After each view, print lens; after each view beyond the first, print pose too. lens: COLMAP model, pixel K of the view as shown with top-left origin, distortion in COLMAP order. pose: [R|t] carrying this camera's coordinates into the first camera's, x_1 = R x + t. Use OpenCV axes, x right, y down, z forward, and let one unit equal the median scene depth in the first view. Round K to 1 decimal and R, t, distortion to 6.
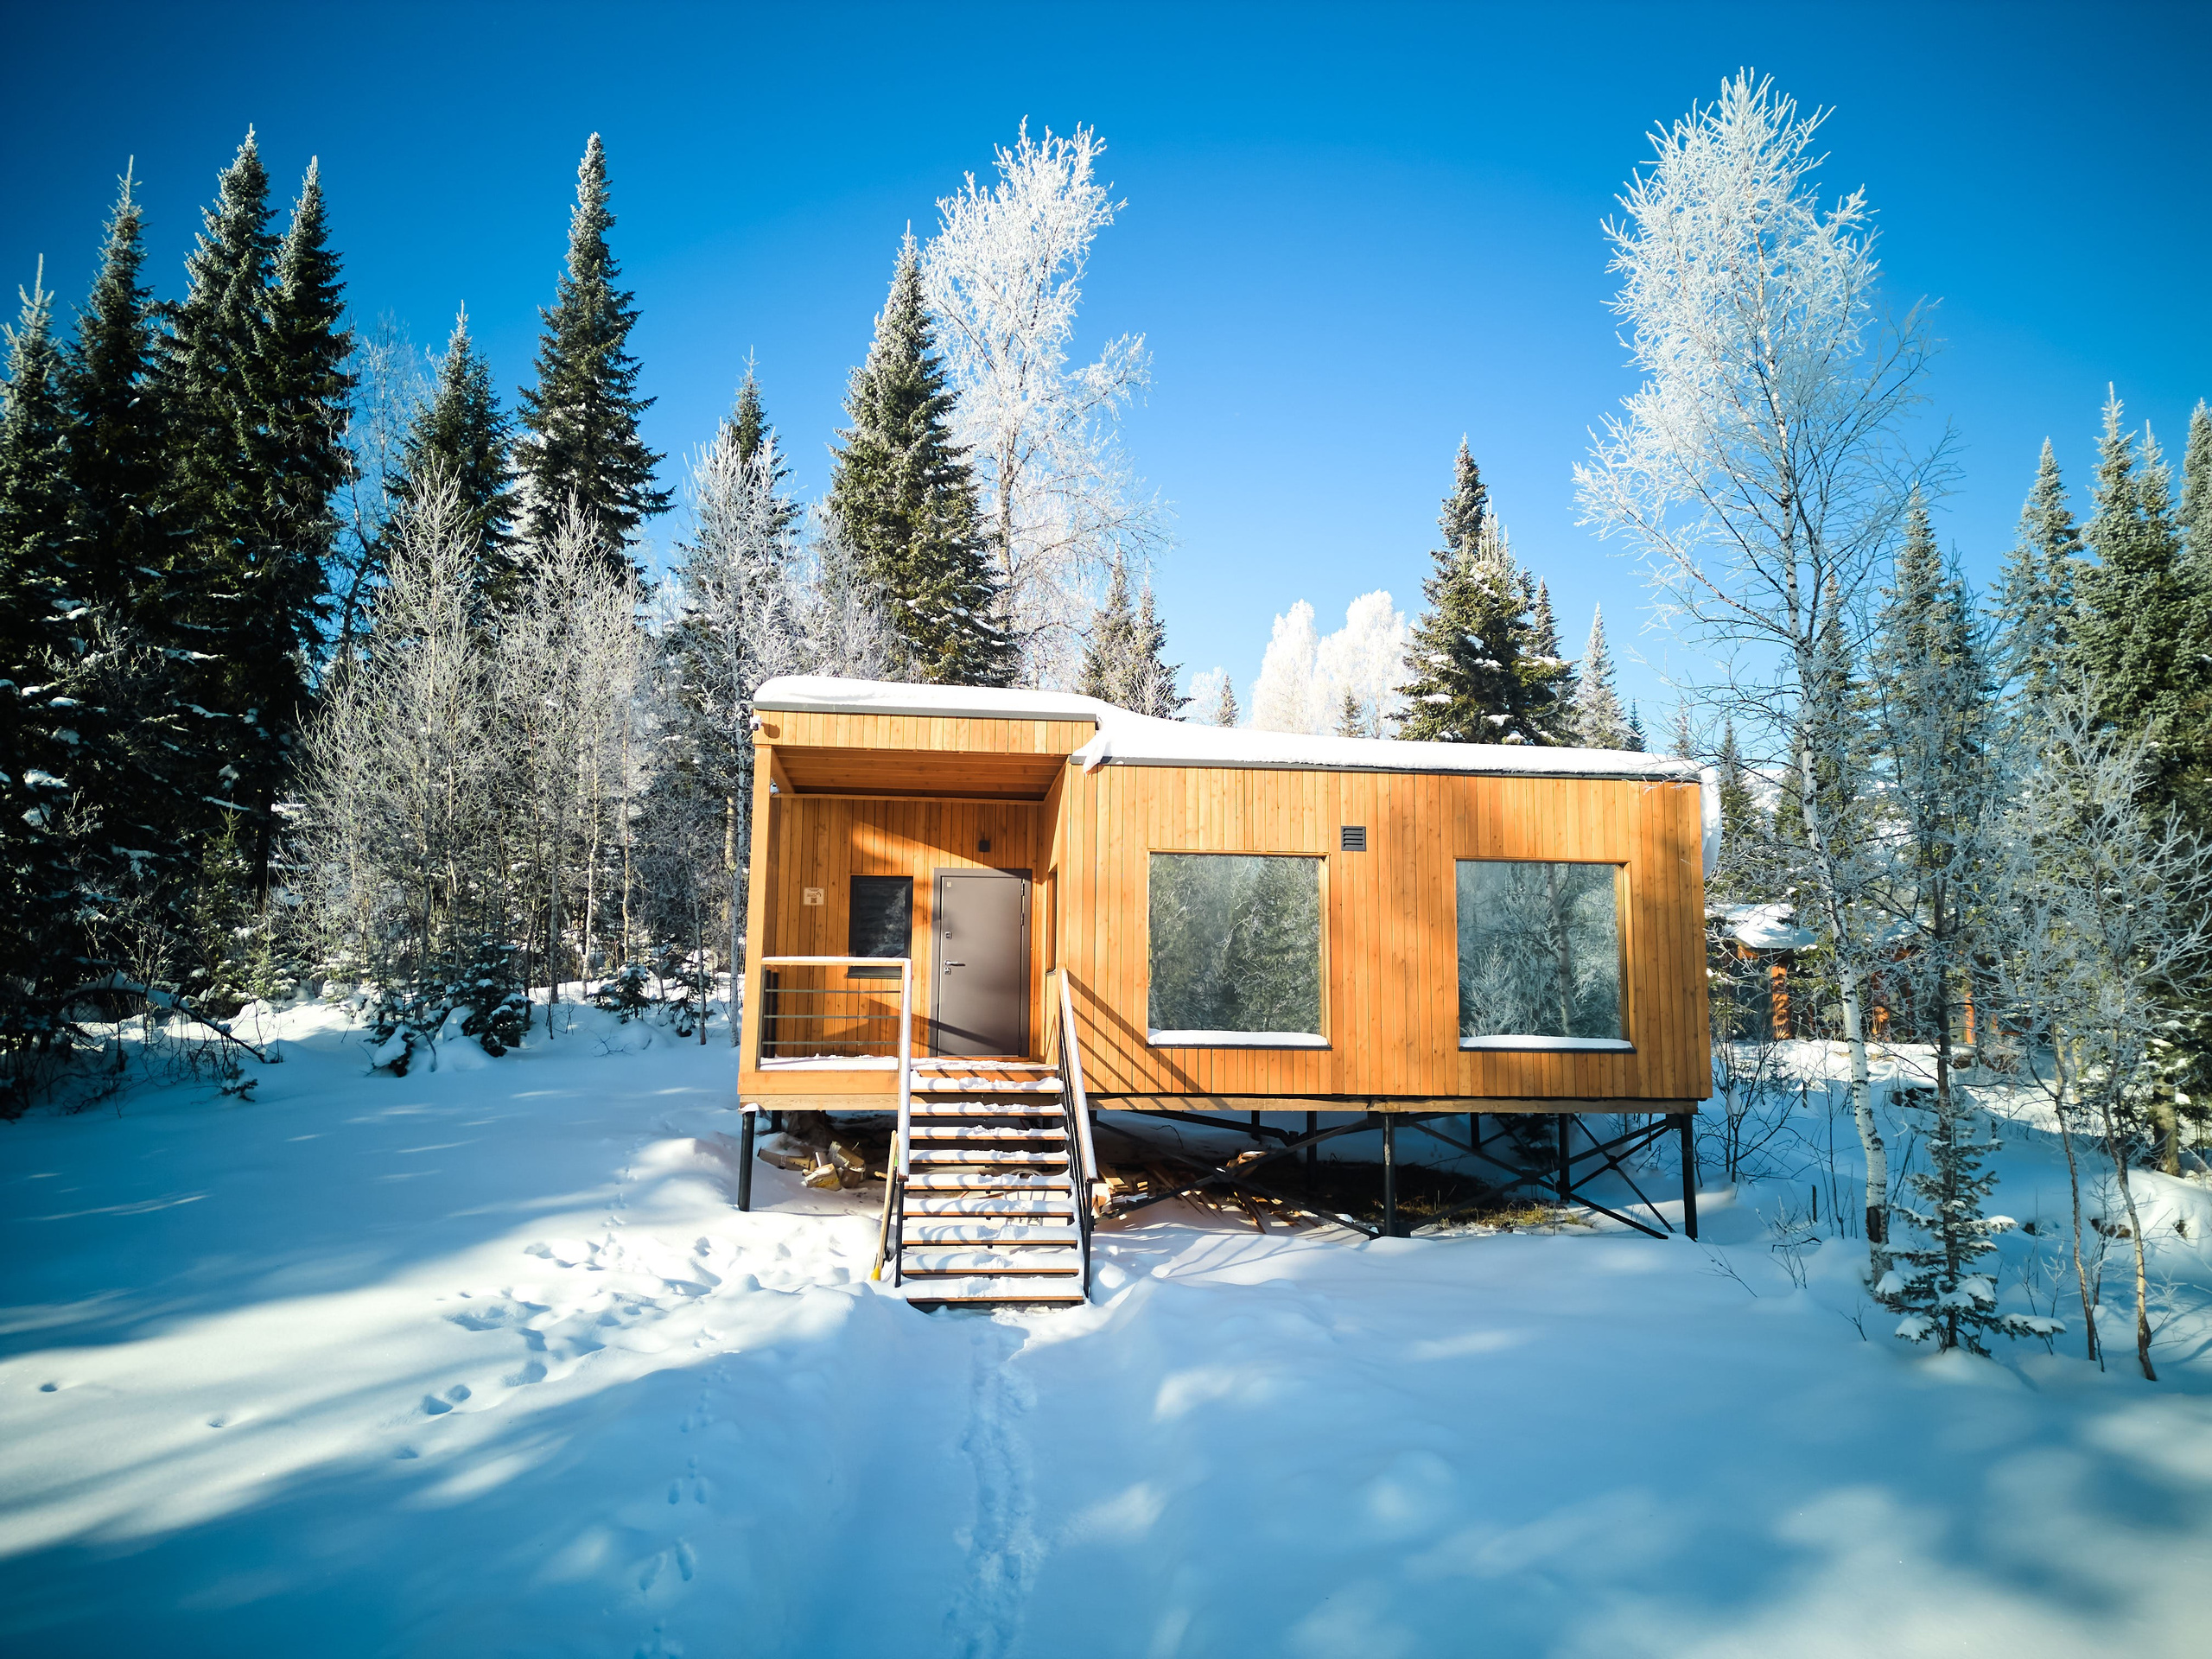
lens RADIAL K [[1530.0, 0, 1108.2], [0, 1530.0, 839.2], [0, 0, 1]] dist [0.088561, -0.080226]
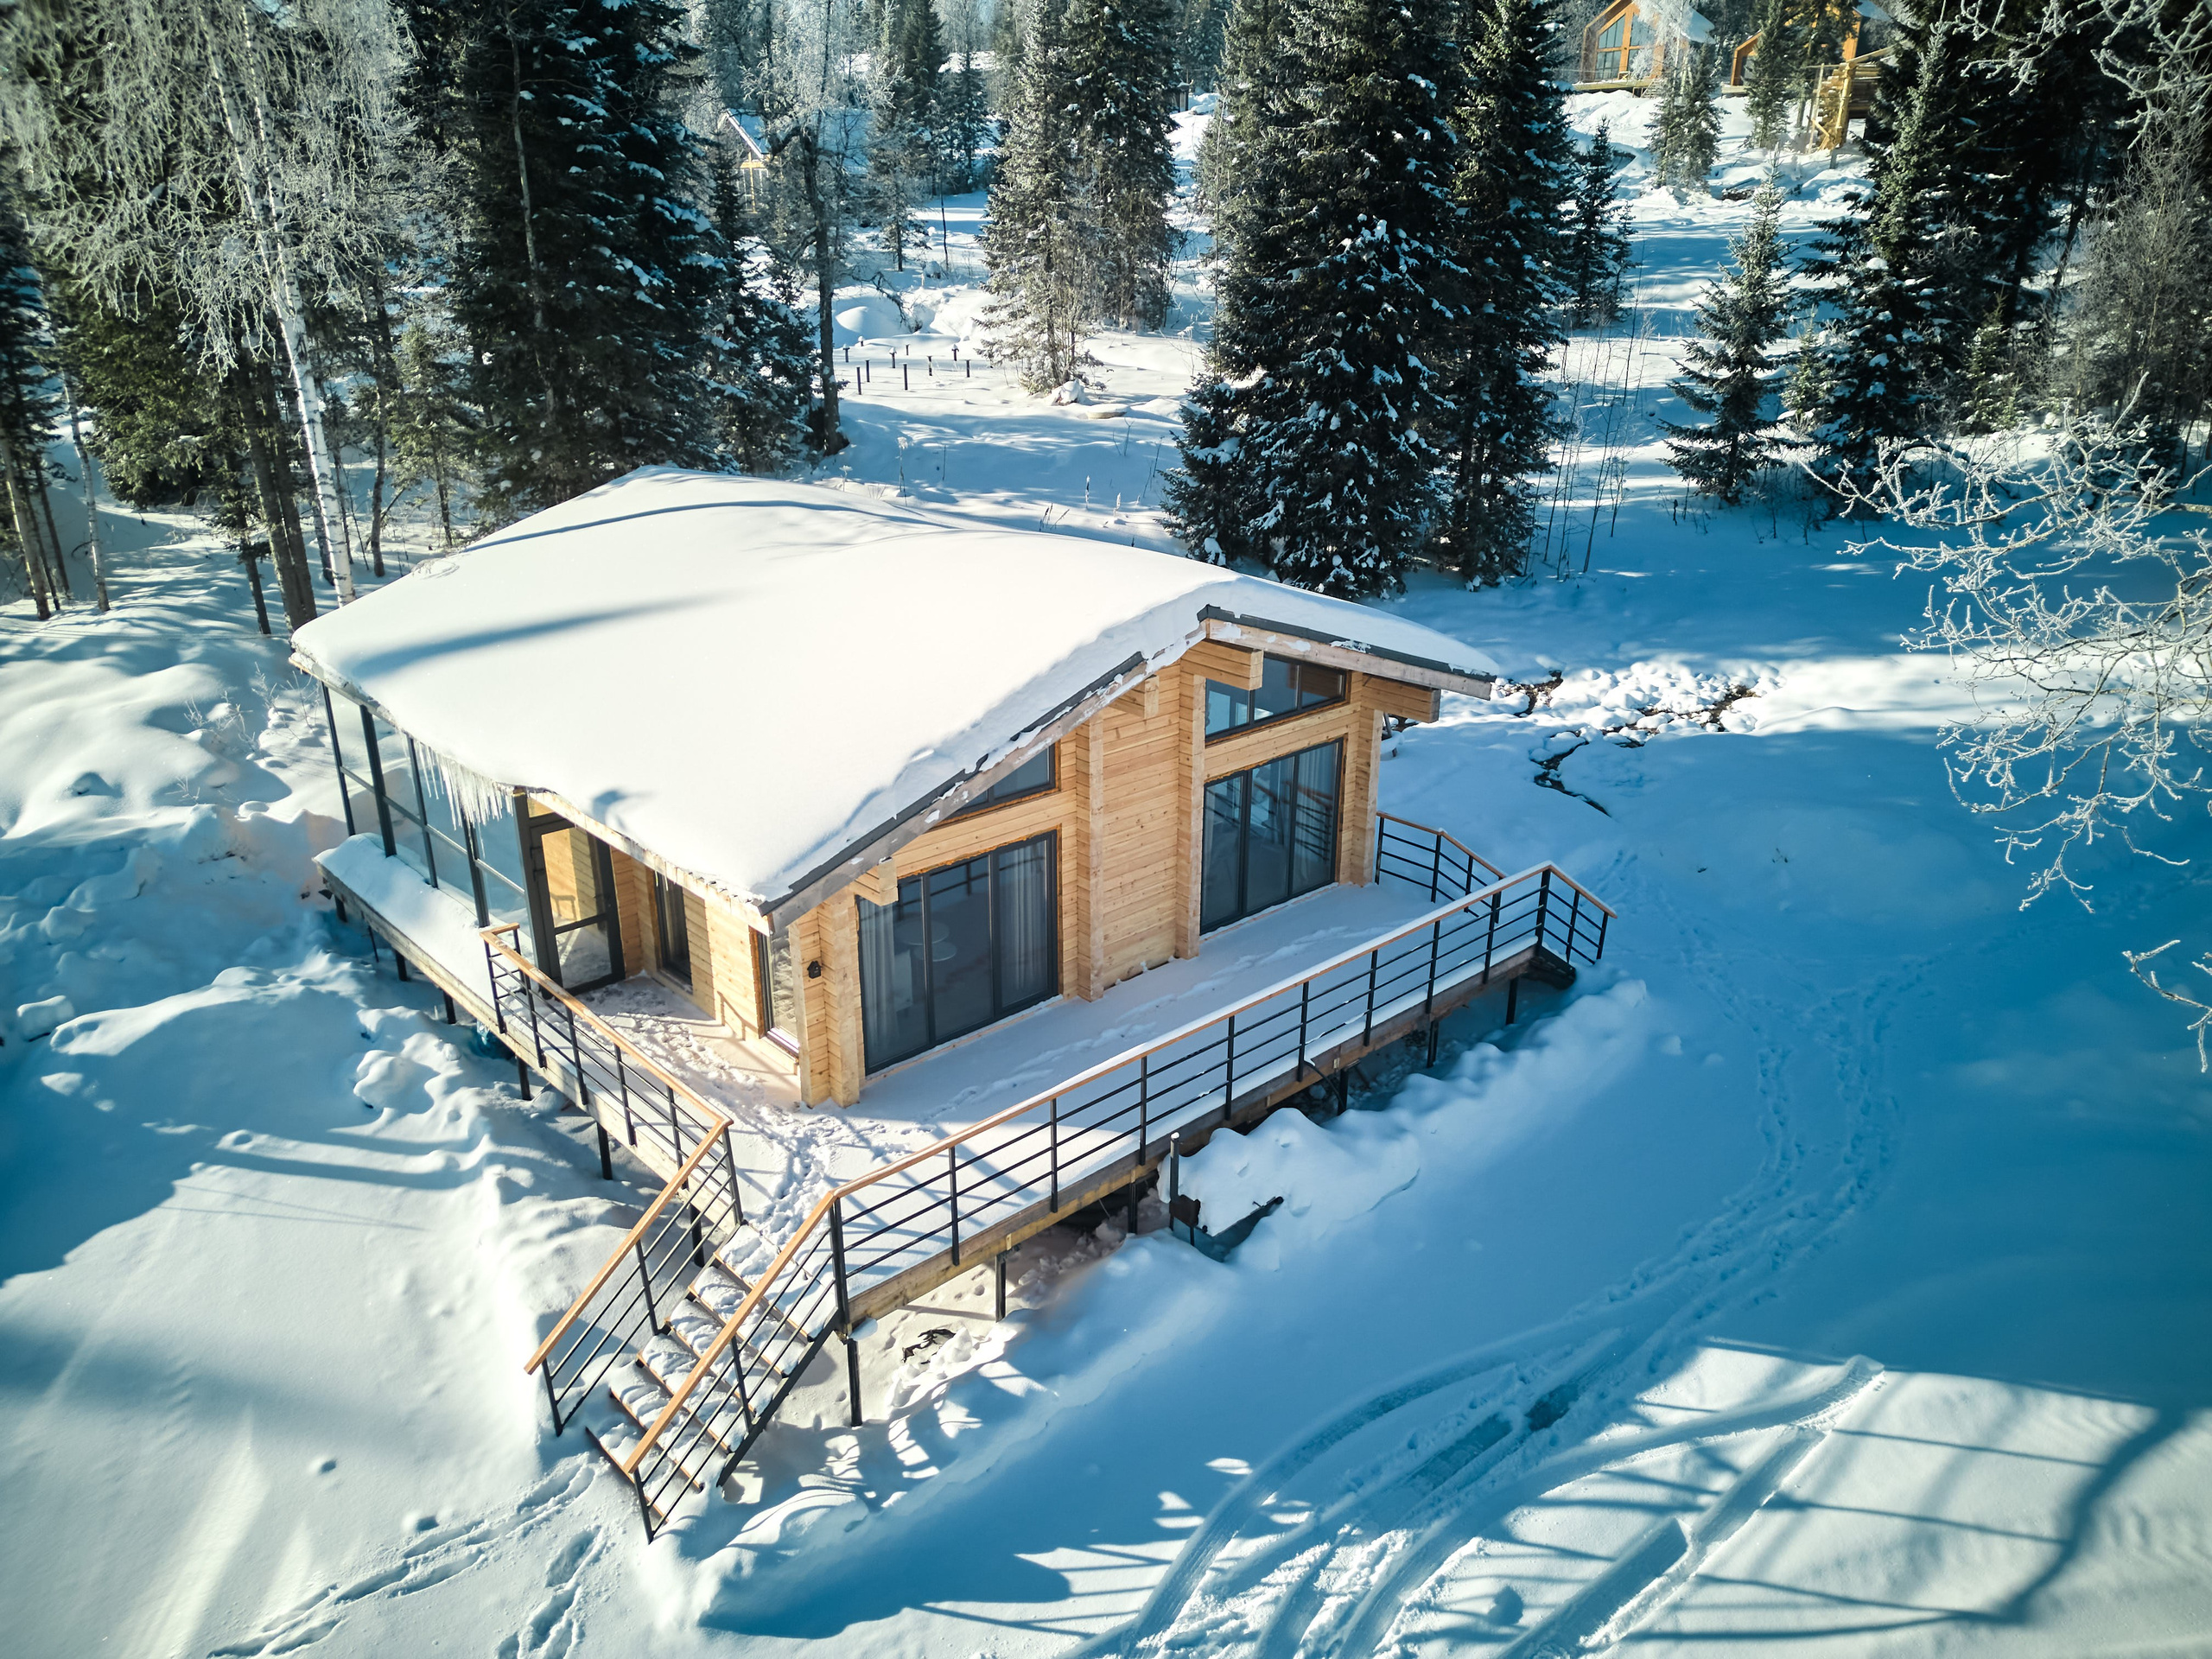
lens RADIAL K [[1537.4, 0, 1107.2], [0, 1537.4, 821.2], [0, 0, 1]] dist [0.089094, -0.085234]
pose [[0.571788, 0.286445, -0.768771, 0.296297], [0.099722, 0.905851, 0.411691, -0.304614], [0.814318, -0.312063, 0.489389, -0.694100]]
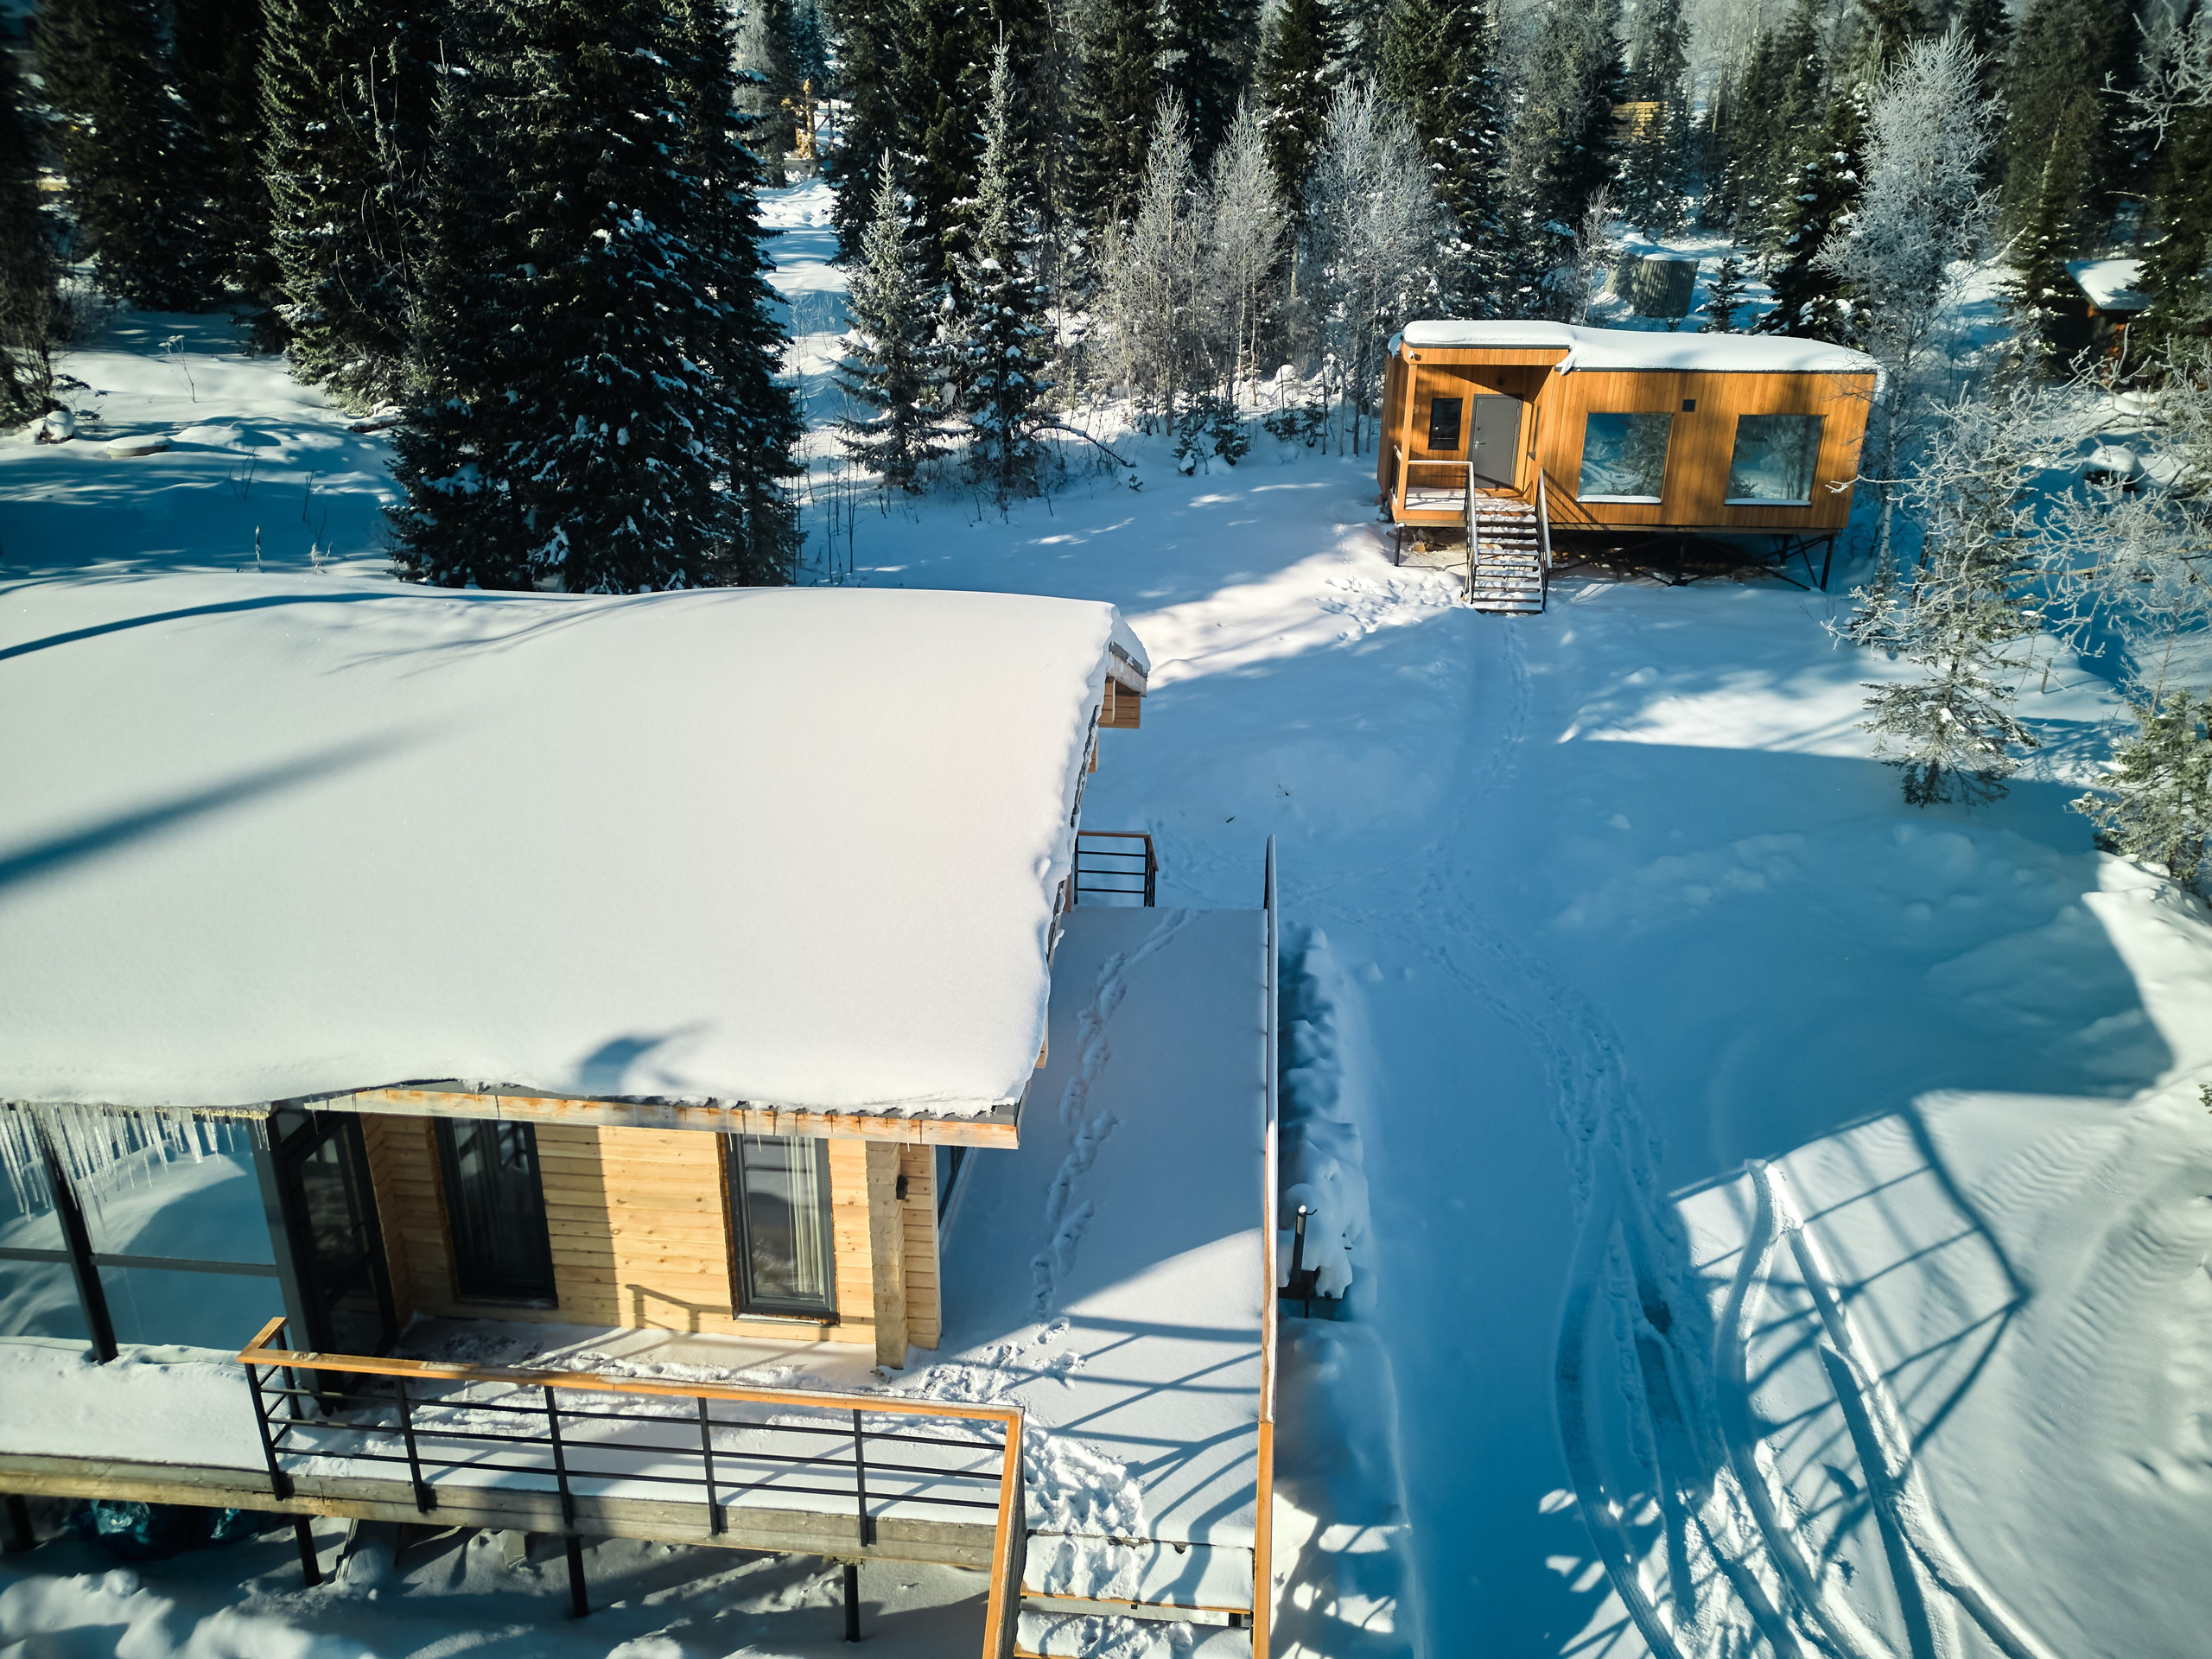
lens RADIAL K [[1540.0, 0, 1107.4], [0, 1540.0, 820.9], [0, 0, 1]] dist [0.082266, -0.075952]
pose [[0.972233, 0.082272, -0.219074, -0.065206], [0.027344, 0.889810, 0.455511, -0.316363], [0.232410, -0.448854, 0.862853, -0.839976]]
